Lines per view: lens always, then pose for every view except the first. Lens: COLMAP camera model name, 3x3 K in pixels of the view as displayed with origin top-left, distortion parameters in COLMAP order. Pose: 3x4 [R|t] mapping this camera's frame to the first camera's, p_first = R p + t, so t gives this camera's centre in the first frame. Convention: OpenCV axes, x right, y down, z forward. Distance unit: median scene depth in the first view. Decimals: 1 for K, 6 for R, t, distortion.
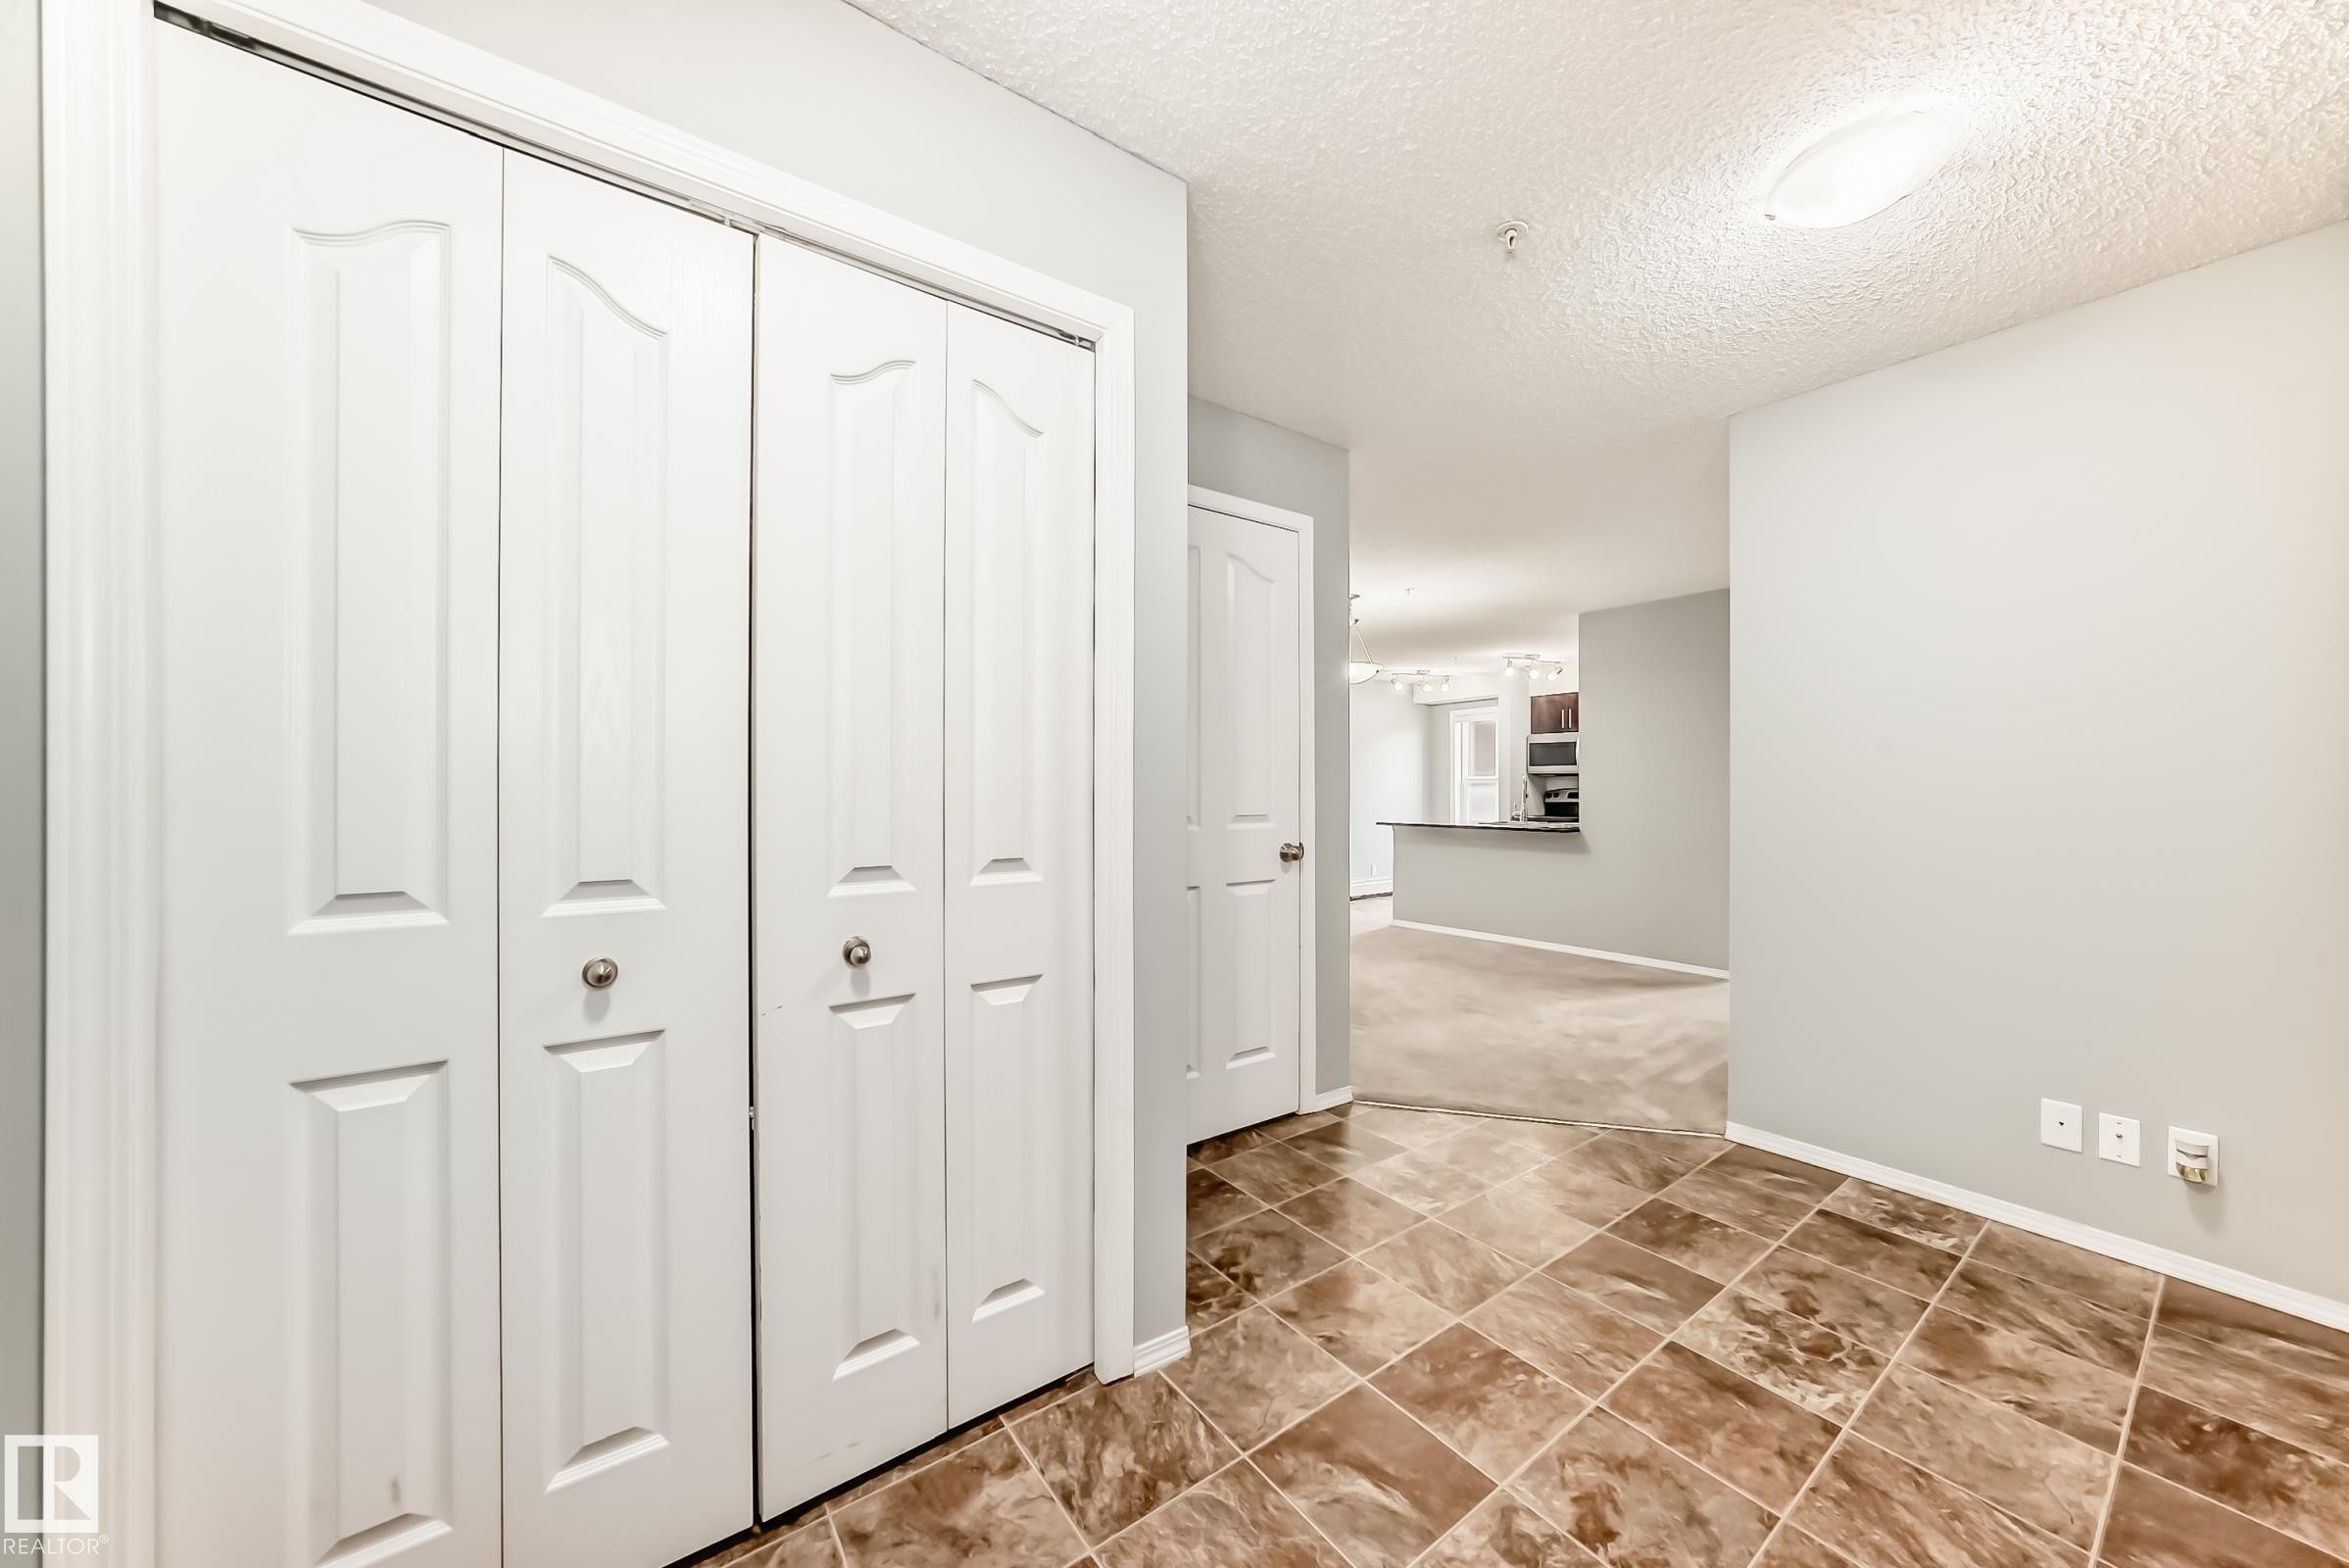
lens RADIAL K [[830.6, 0, 1188.4], [0, 830.6, 776.6], [0, 0, 1]] dist [-0.011259, 0.004029]
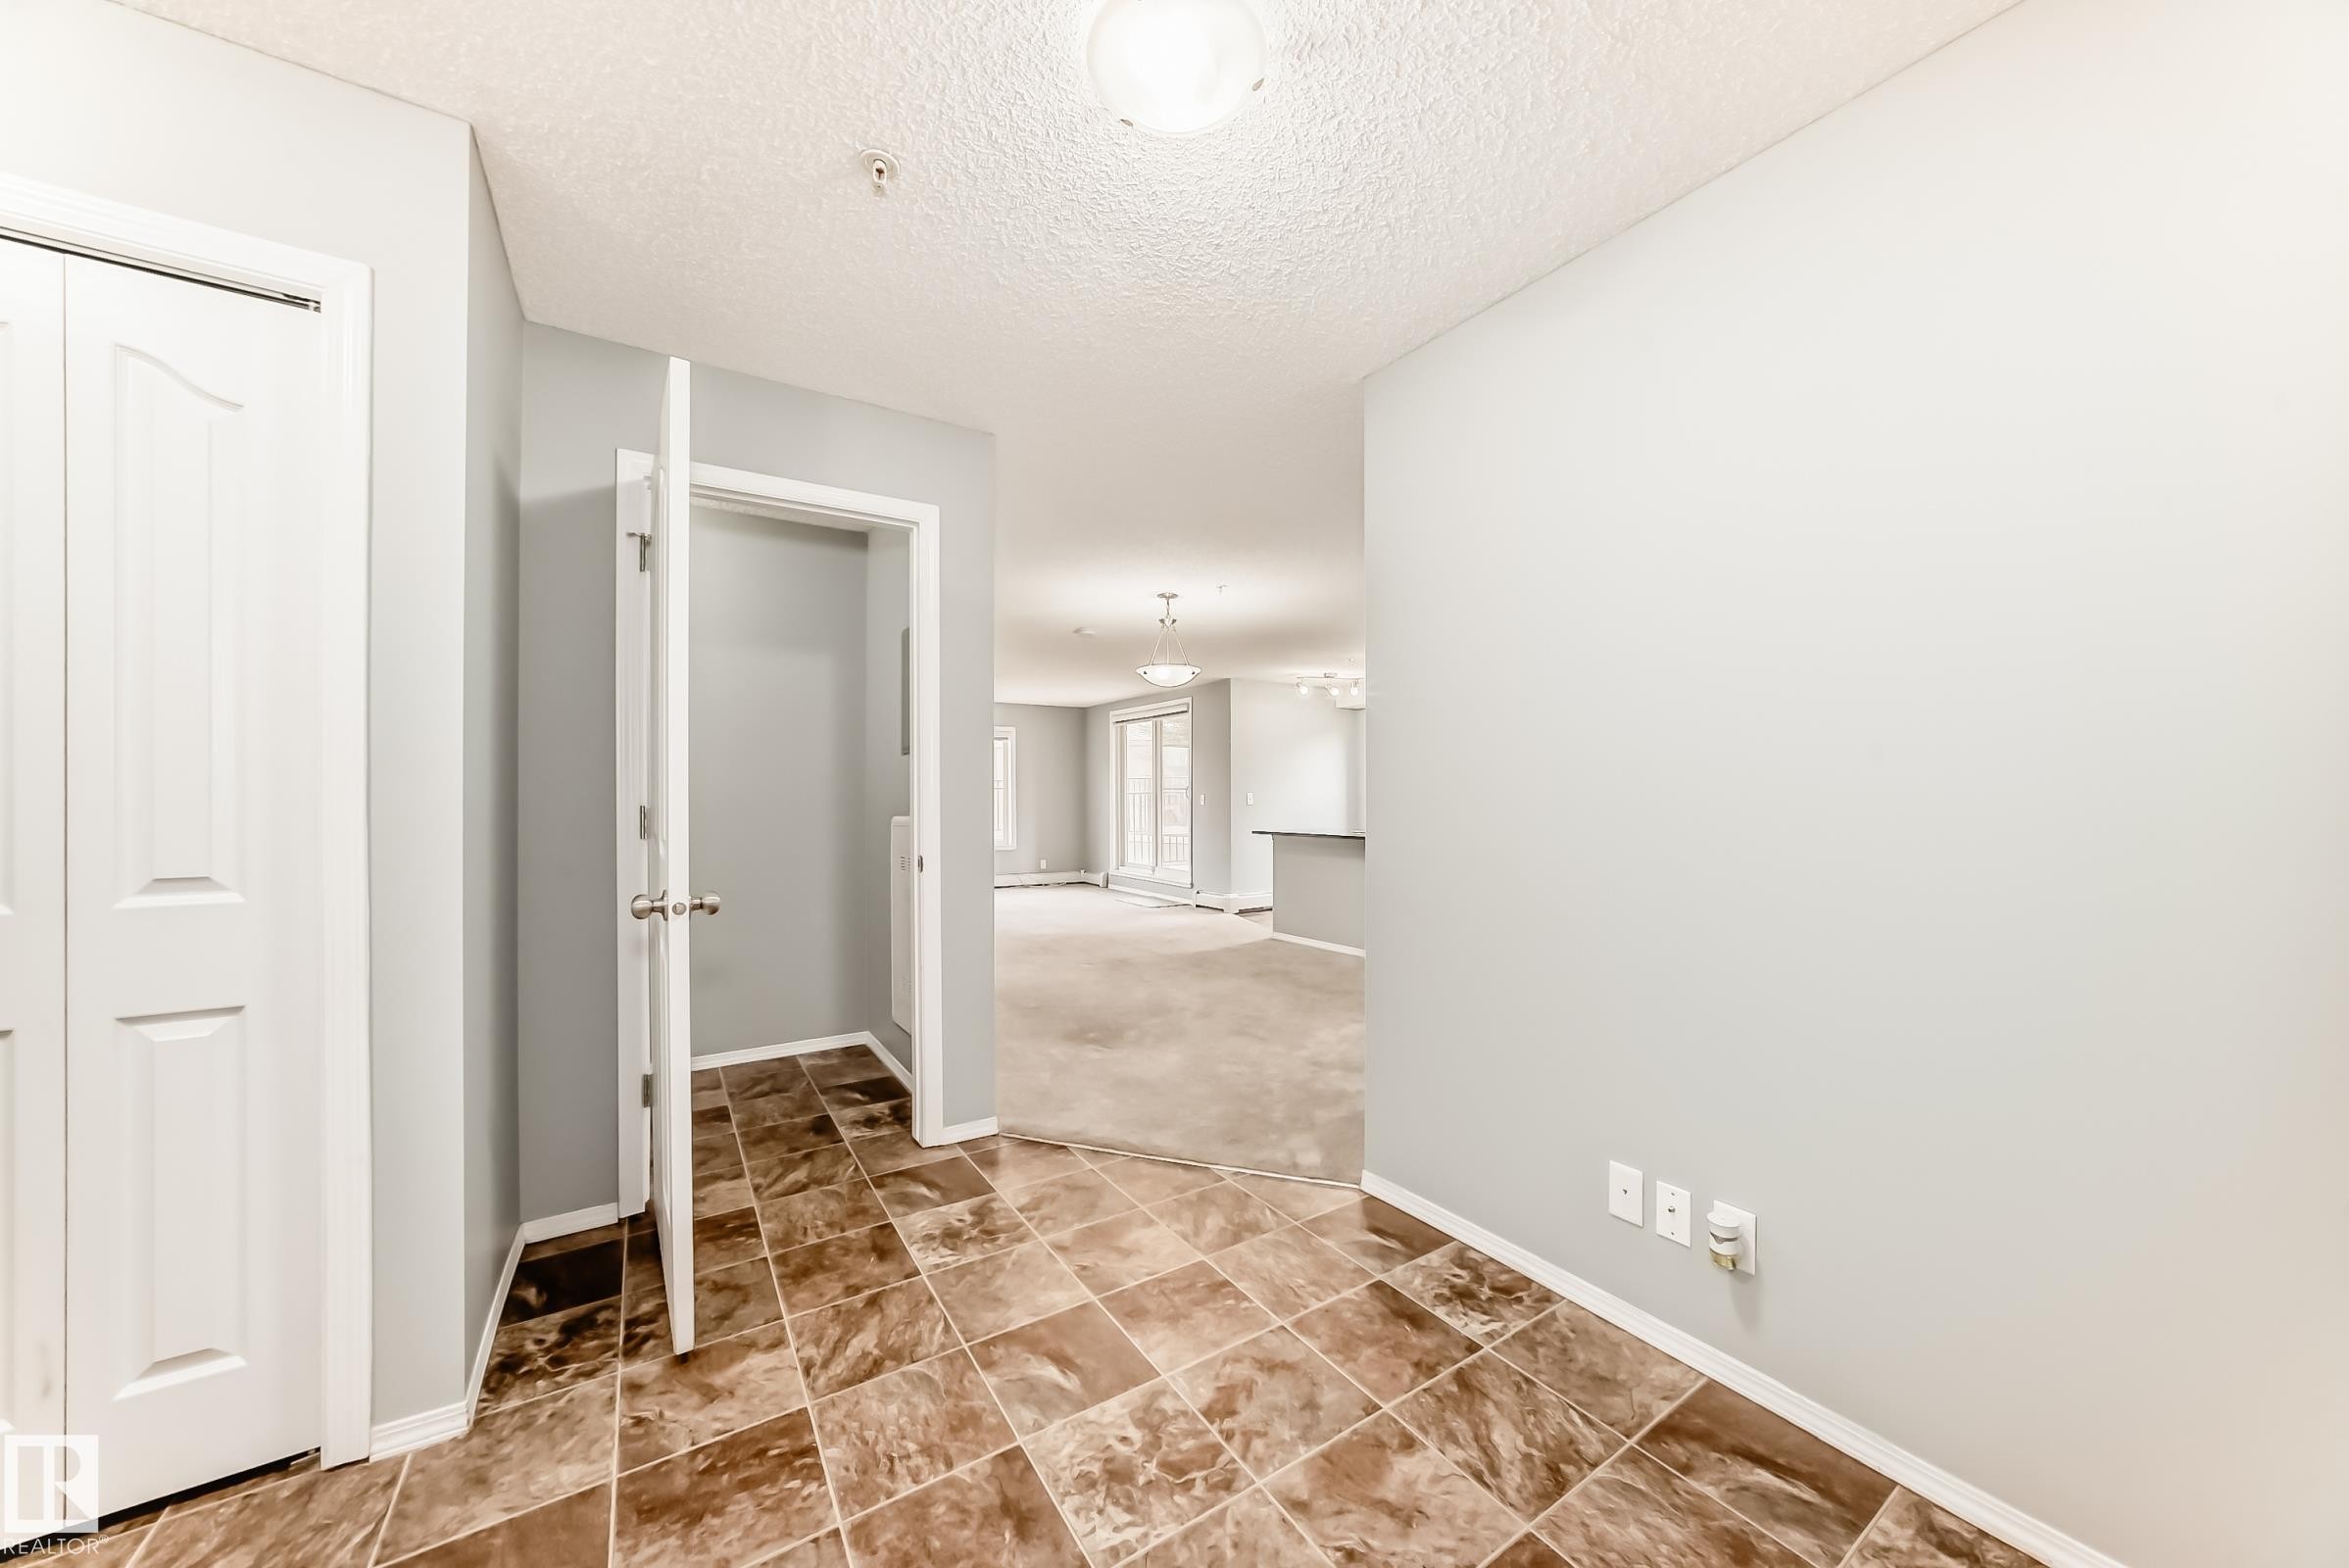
lens RADIAL K [[825.5, 0, 1183.5], [0, 825.5, 777.0], [0, 0, 1]] dist [-0.022390, 0.007311]
pose [[0.998279, -0.003693, -0.058525, 0.730116], [0.003156, 0.999952, -0.009277, 0.004282], [0.058556, 0.009076, 0.998243, 0.150562]]
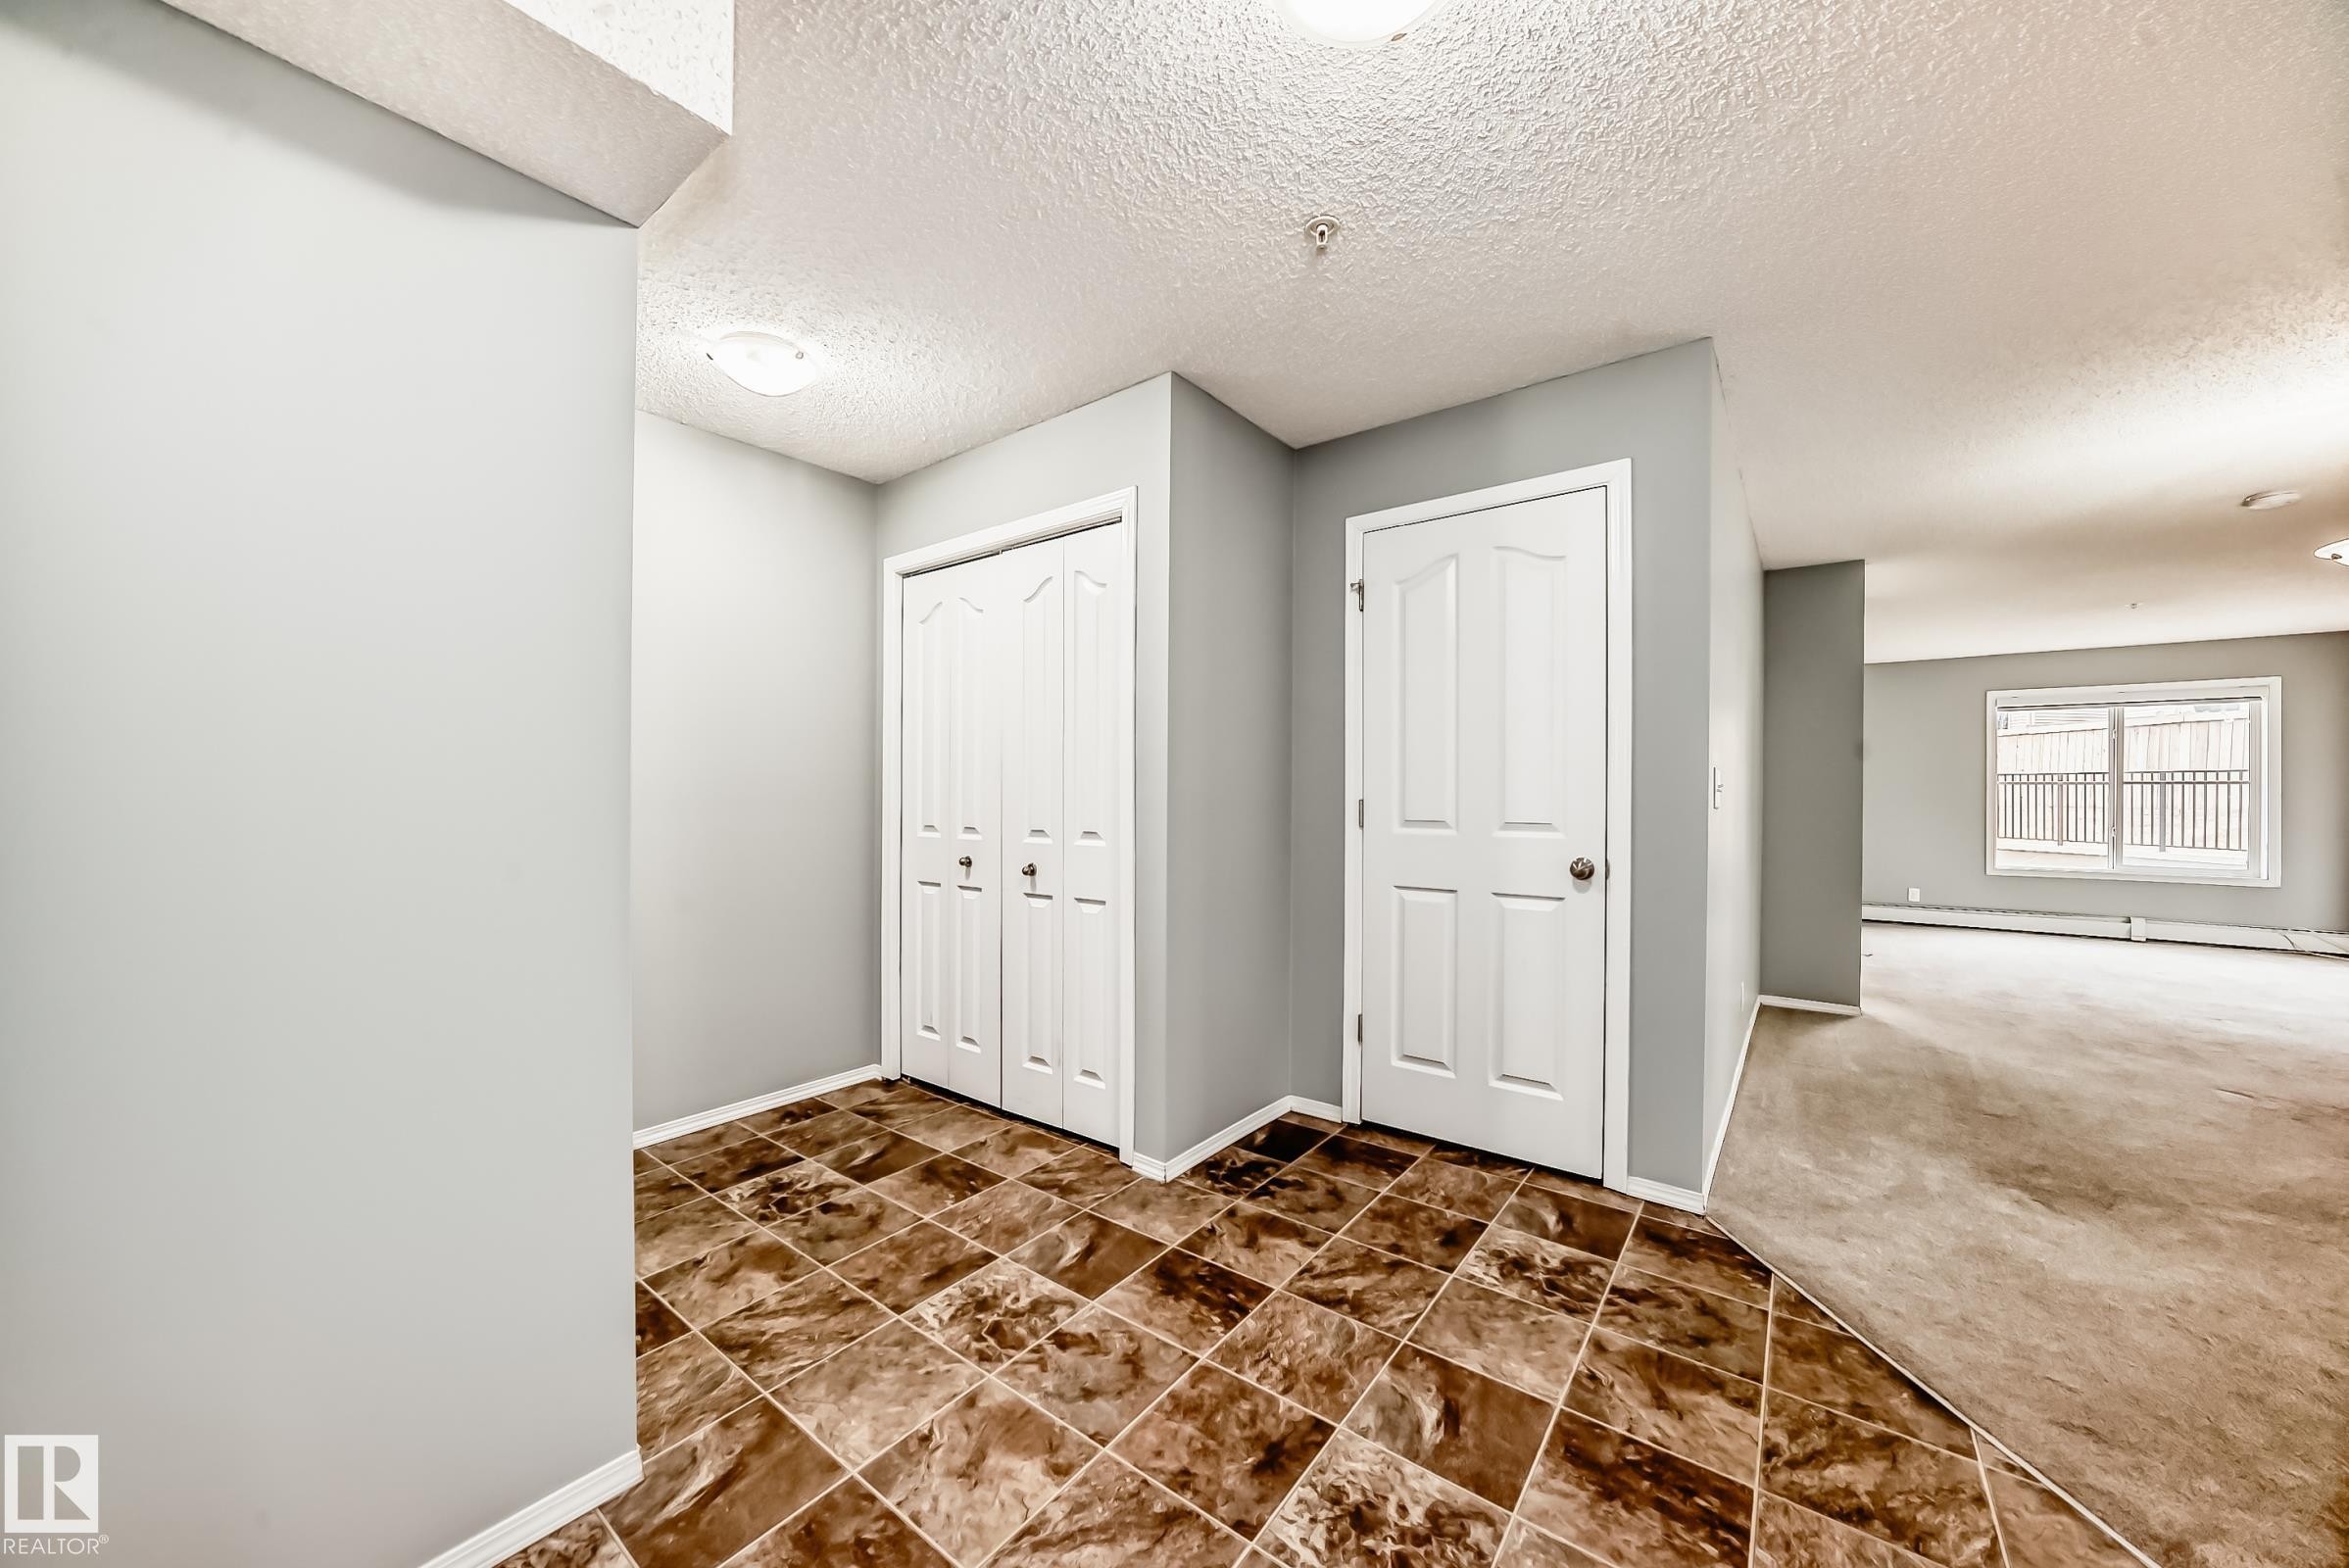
lens RADIAL K [[840.4, 0, 1150.4], [0, 840.4, 800.3], [0, 0, 1]] dist [-0.017966, 0.007879]
pose [[0.258107, 0.009130, -0.966073, 1.247705], [0.010073, 0.999876, 0.012141, 0.009743], [0.966064, -0.012865, 0.257983, 0.538177]]
